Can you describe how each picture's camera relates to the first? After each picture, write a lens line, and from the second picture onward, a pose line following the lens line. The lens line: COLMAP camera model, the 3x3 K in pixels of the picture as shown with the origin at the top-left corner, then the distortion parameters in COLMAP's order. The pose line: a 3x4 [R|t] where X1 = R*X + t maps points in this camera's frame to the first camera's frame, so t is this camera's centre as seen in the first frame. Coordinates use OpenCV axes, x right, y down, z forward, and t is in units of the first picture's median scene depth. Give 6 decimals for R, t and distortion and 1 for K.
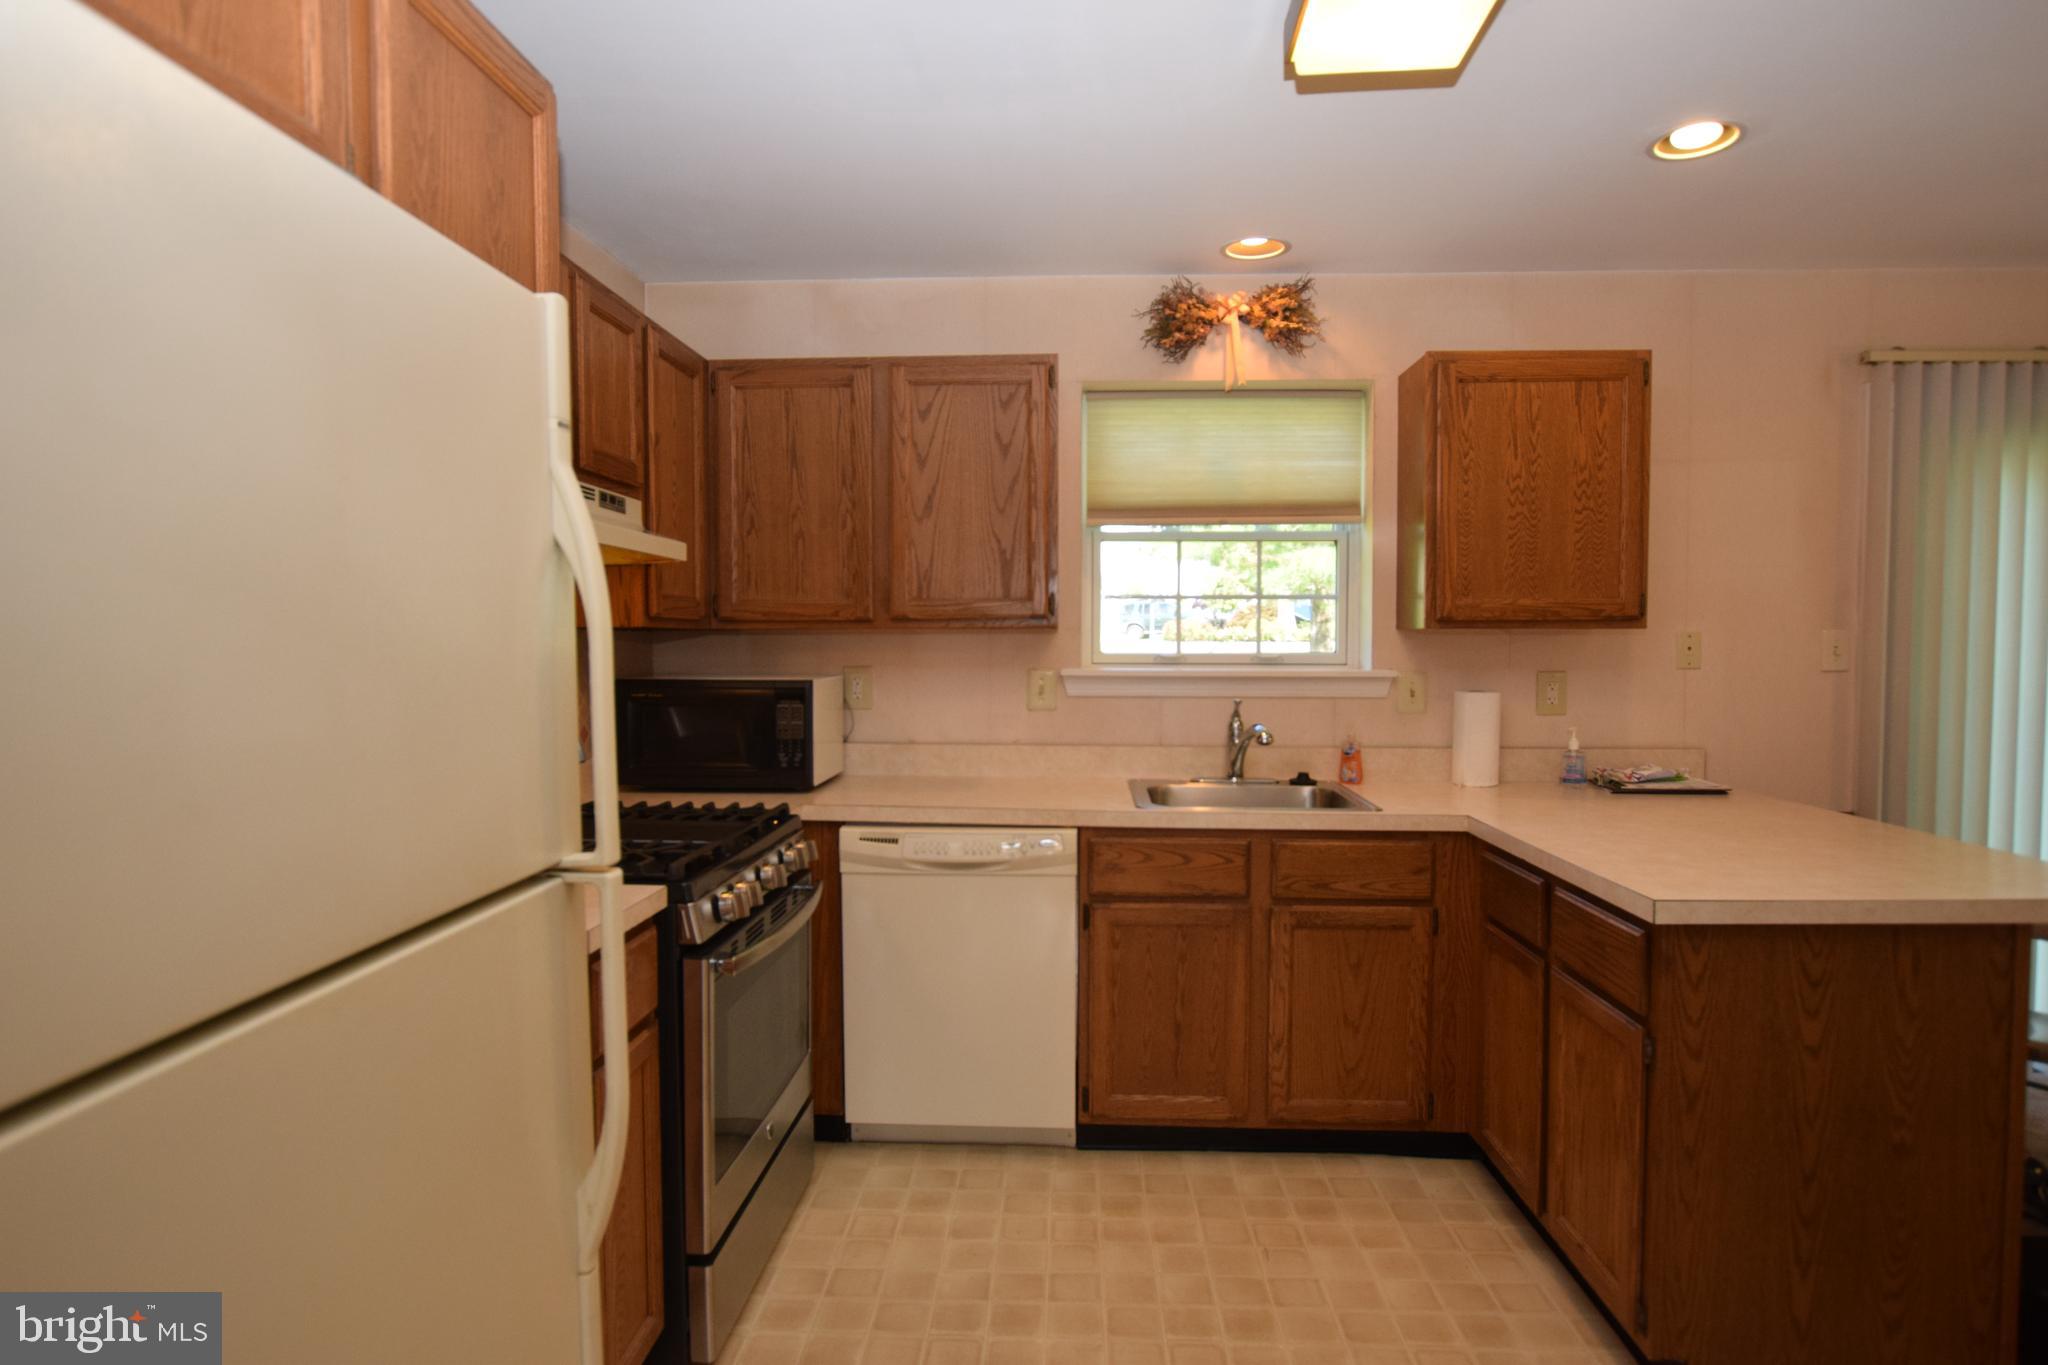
lens RADIAL K [[1149.1, 0, 1034.1], [0, 1149.1, 672.7], [0, 0, 1]] dist [-0.009301, -0.000908]
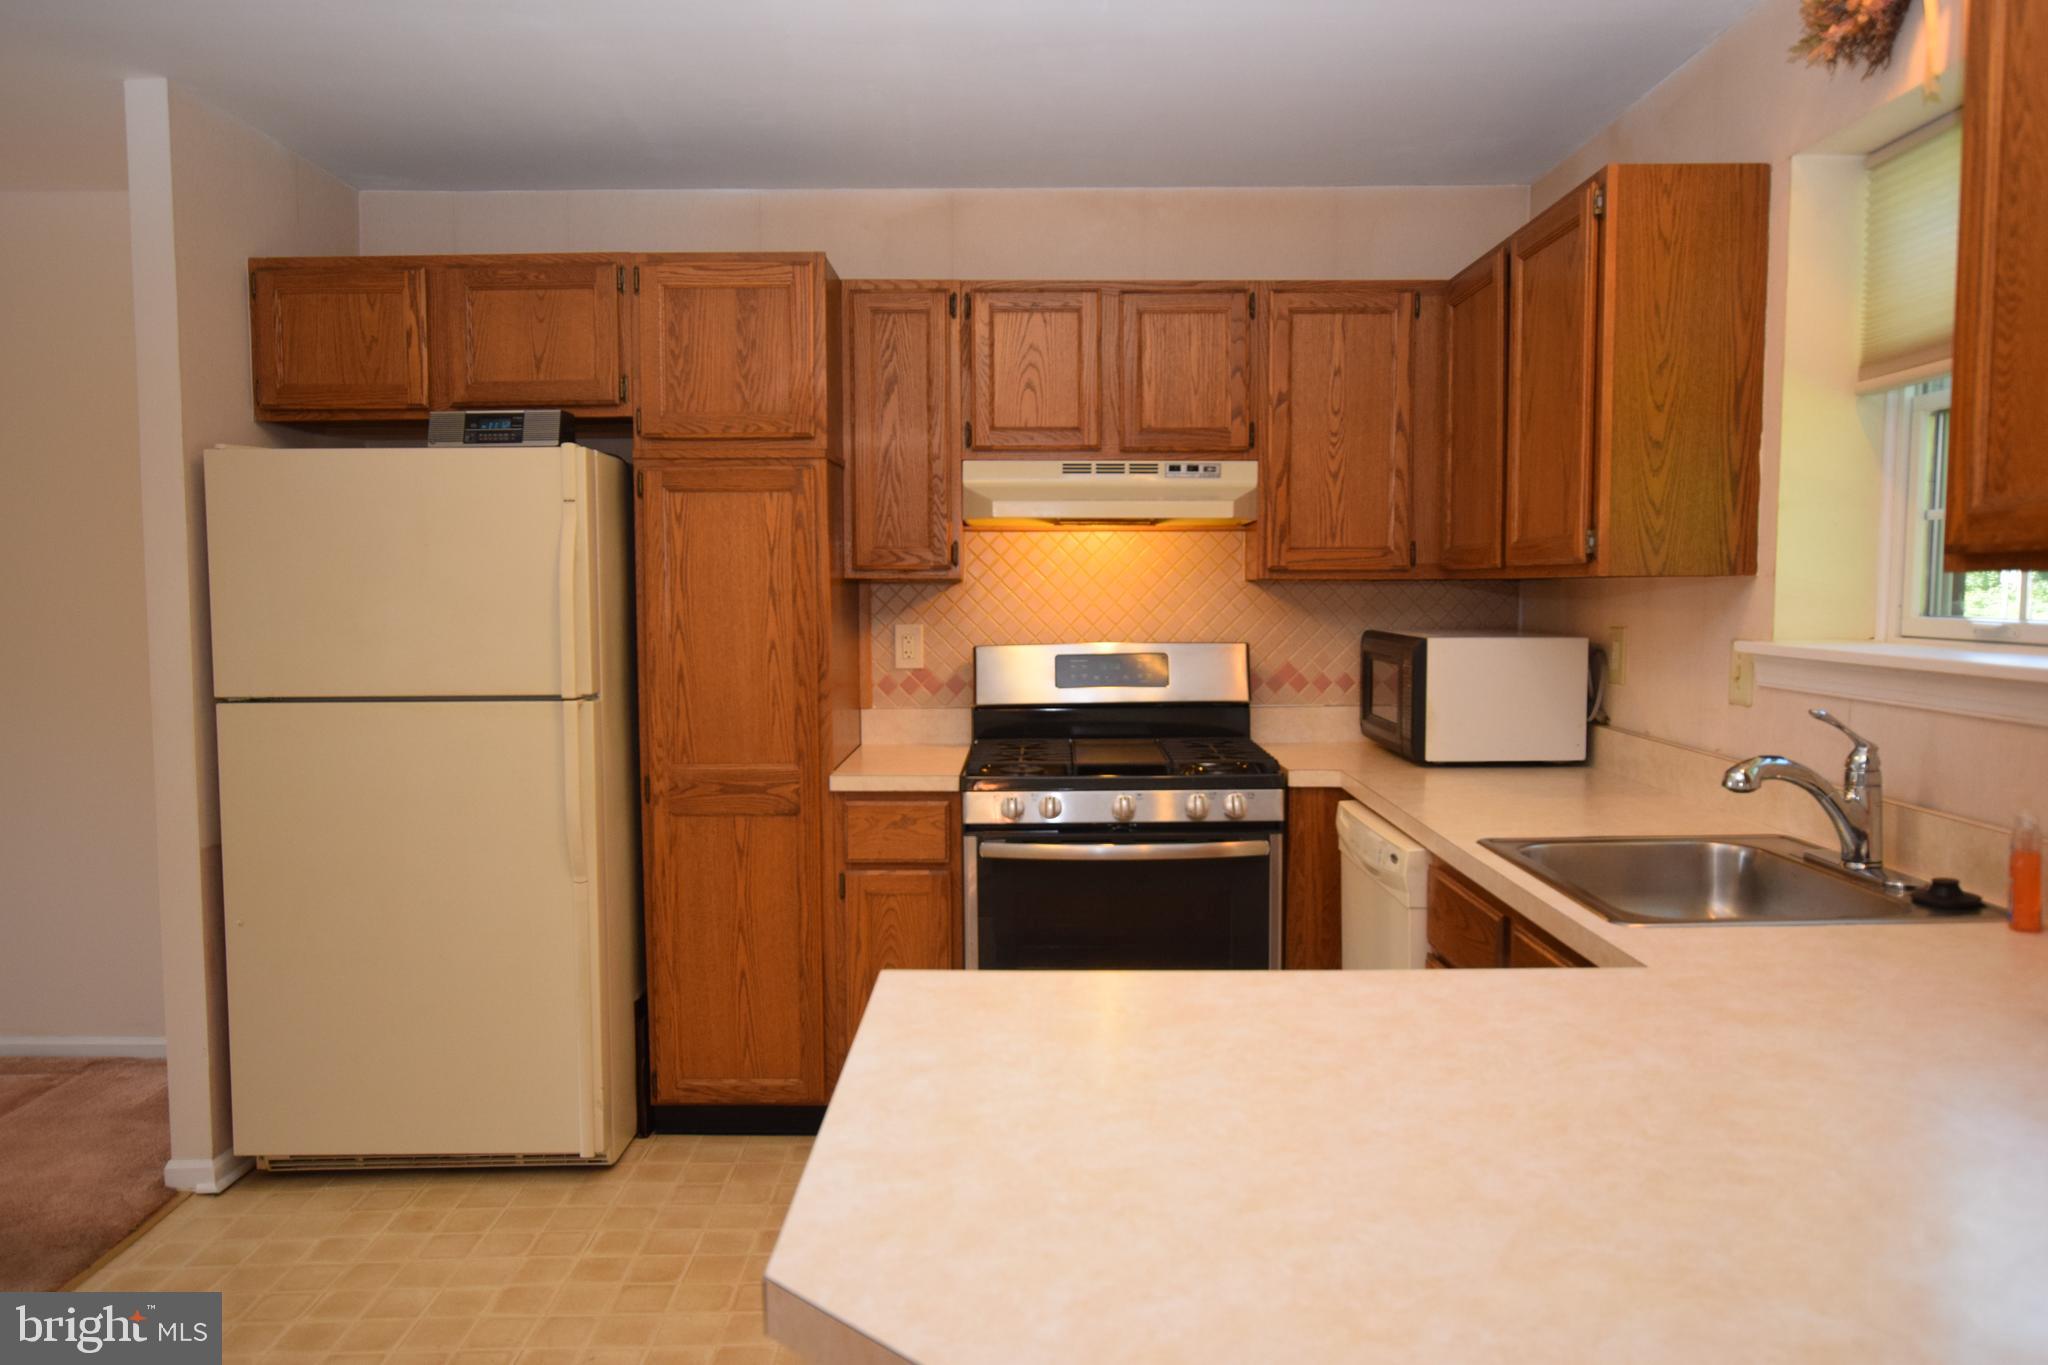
lens RADIAL K [[1418.3, 0, 1022.4], [0, 1418.3, 683.6], [0, 0, 1]] dist [-0.005021, 0.012629]
pose [[0.050600, 0.069817, -0.996276, 0.856759], [-0.031631, 0.997165, 0.068272, -0.022734], [0.998218, 0.028058, 0.052665, 0.639869]]
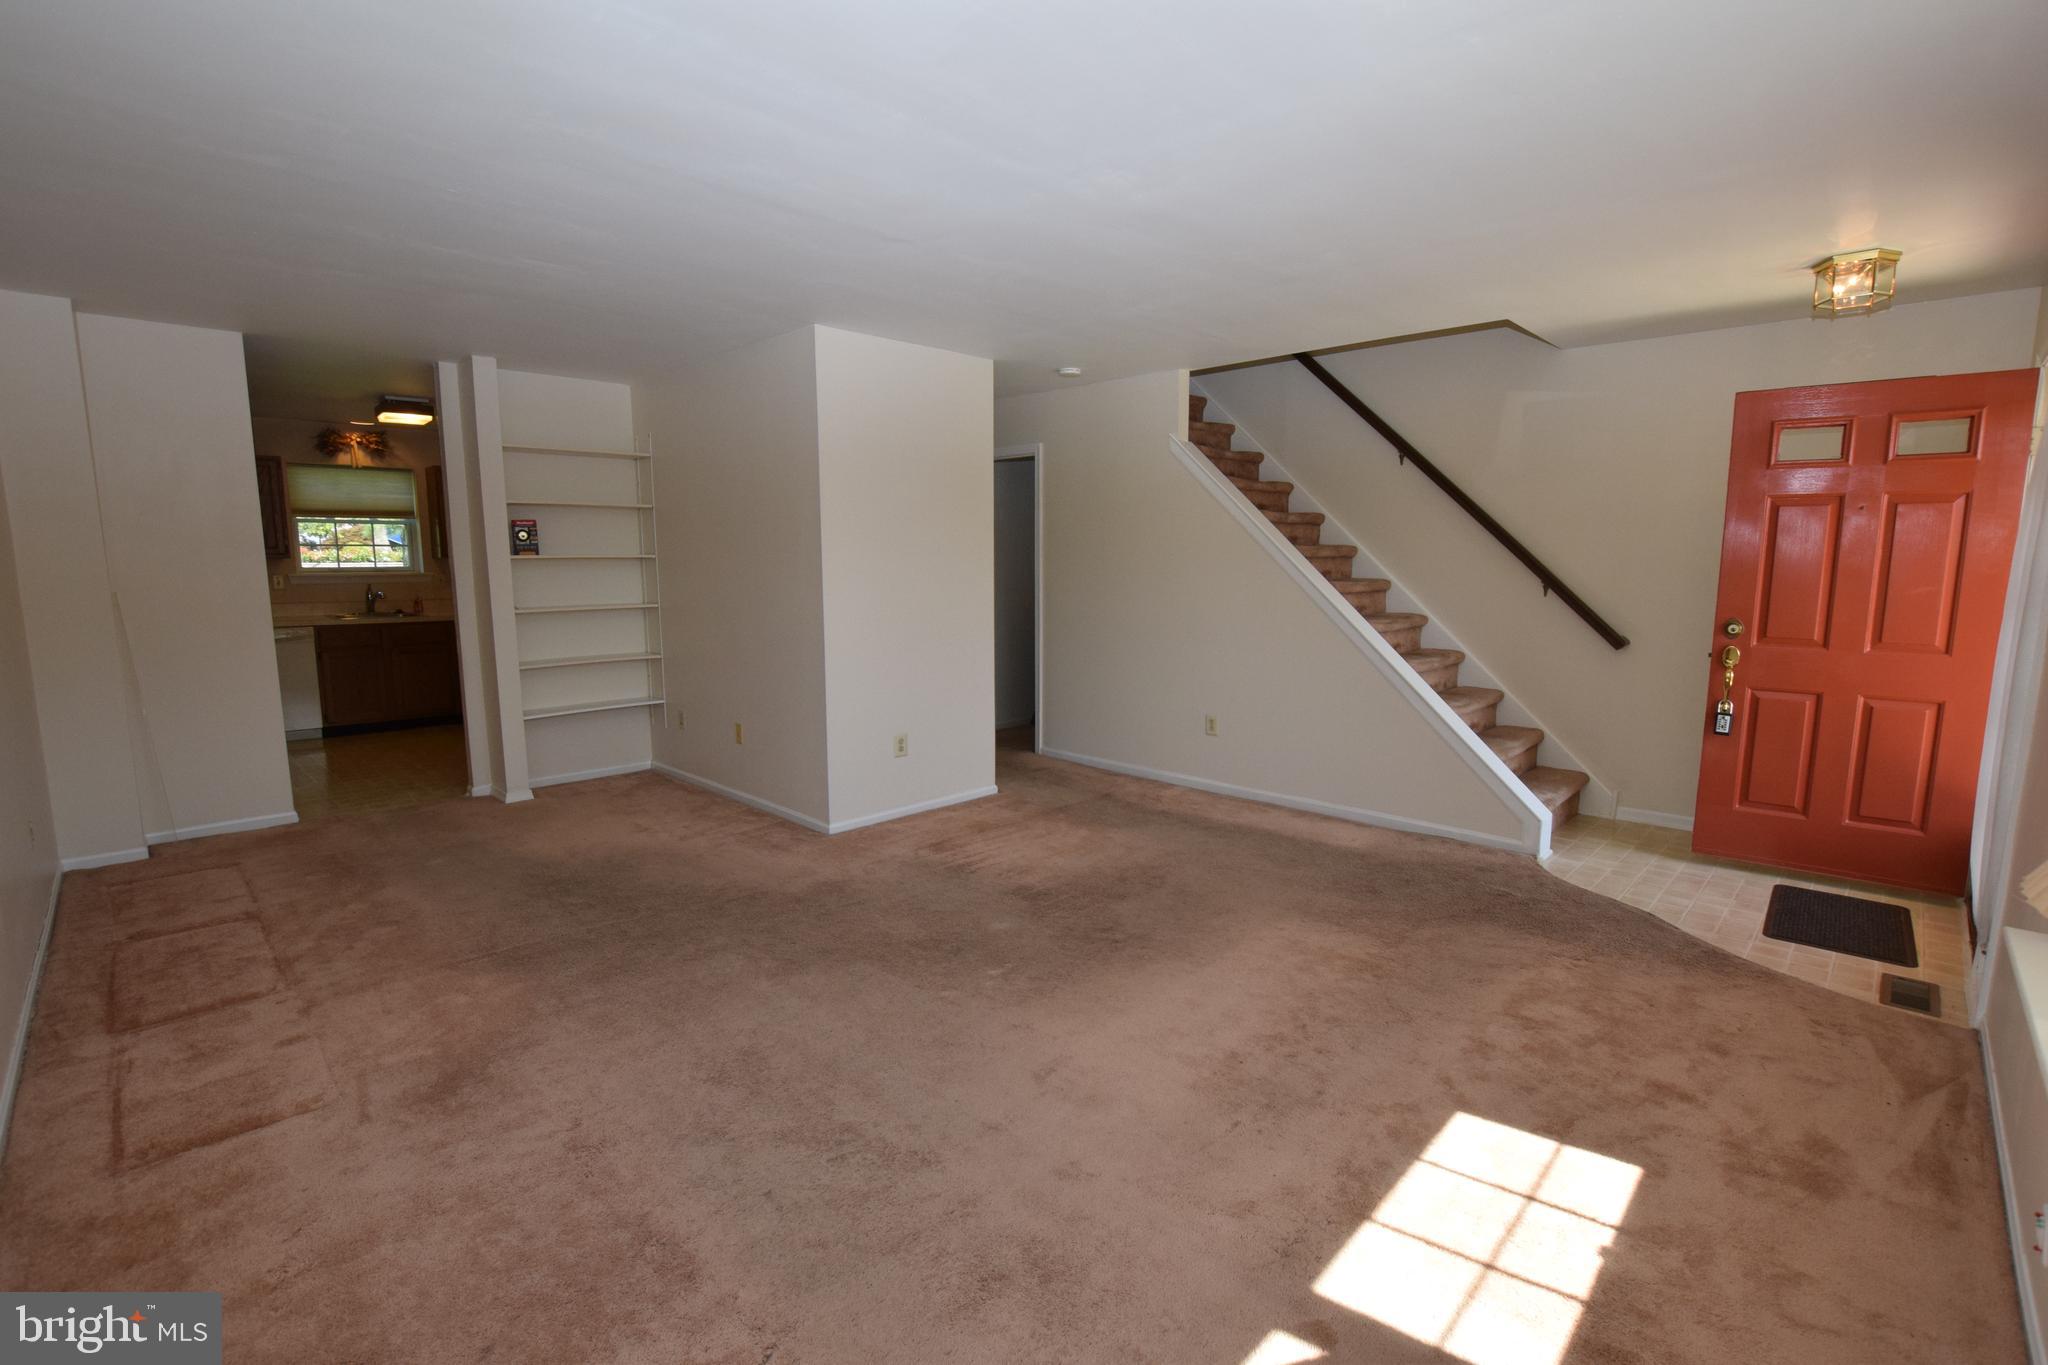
lens RADIAL K [[910.3, 0, 1030.7], [0, 910.3, 677.0], [0, 0, 1]] dist [-0.033130, 0.002300]
pose [[0.661918, -0.101430, 0.742682, -0.423634], [0.028338, 0.993480, 0.110426, 0.059589], [-0.749040, -0.052047, 0.660477, -1.762768]]
